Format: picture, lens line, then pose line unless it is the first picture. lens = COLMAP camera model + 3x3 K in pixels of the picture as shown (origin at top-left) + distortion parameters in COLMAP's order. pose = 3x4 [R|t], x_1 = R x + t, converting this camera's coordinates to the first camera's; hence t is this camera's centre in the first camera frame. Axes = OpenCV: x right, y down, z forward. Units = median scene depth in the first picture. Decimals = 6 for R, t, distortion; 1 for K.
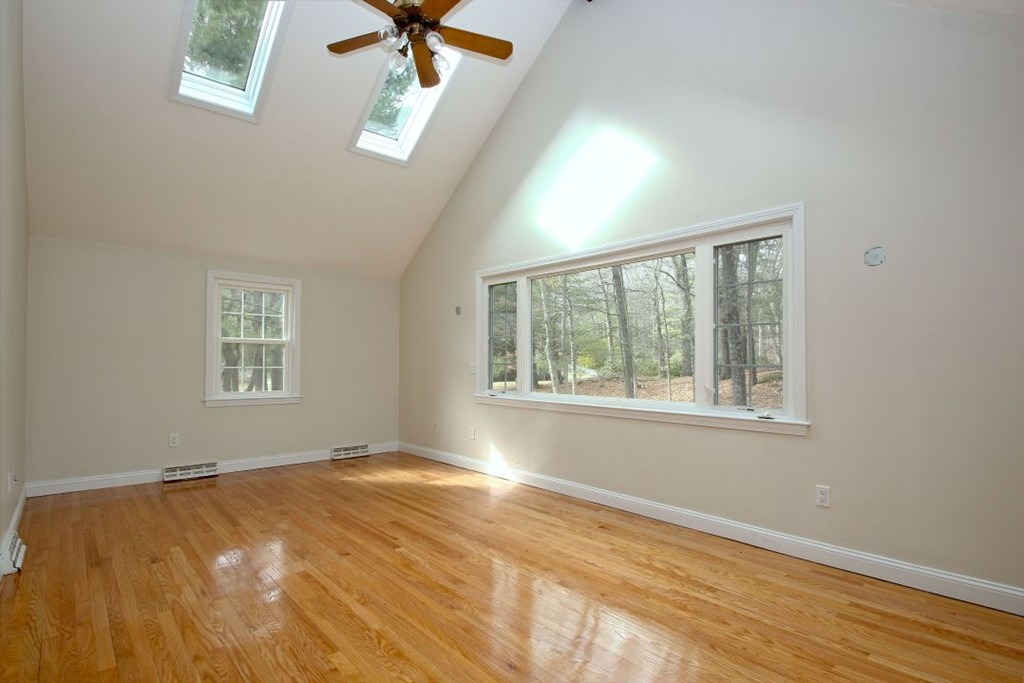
lens RADIAL K [[514.2, 0, 511.9], [0, 514.2, 341.3], [0, 0, 1]] dist [-0.005311, -0.001109]
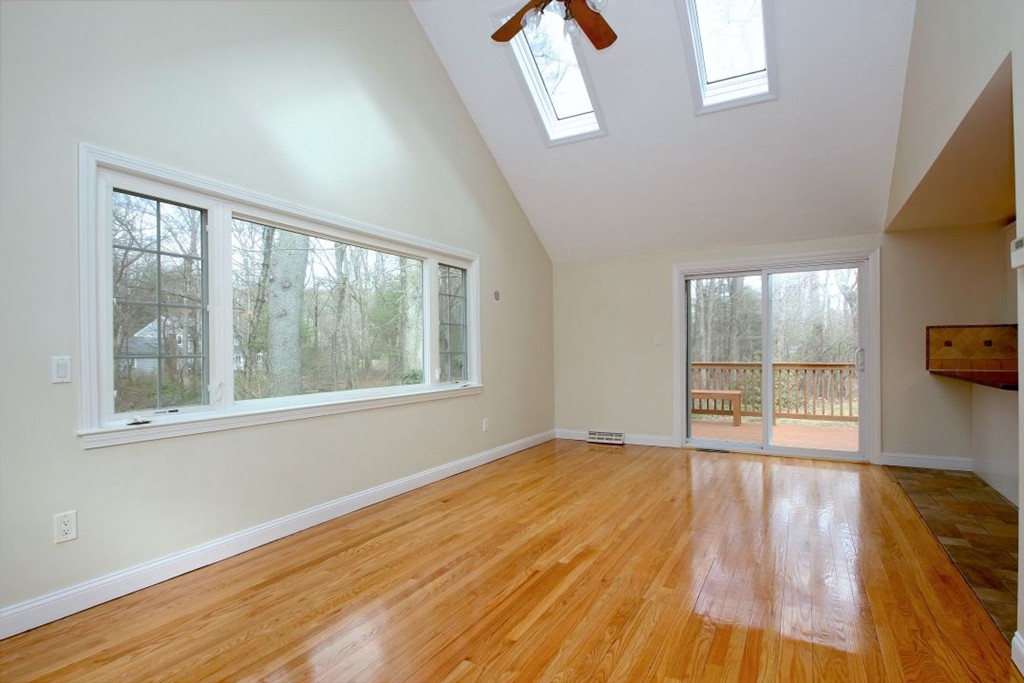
lens RADIAL K [[545.3, 0, 515.3], [0, 545.3, 343.7], [0, 0, 1]] dist [-0.000719, -0.004290]
pose [[-0.359999, 0.012356, 0.932871, -0.943054], [-0.026065, 0.999389, -0.023296, 0.049021], [-0.932588, -0.032702, -0.359457, 1.262262]]
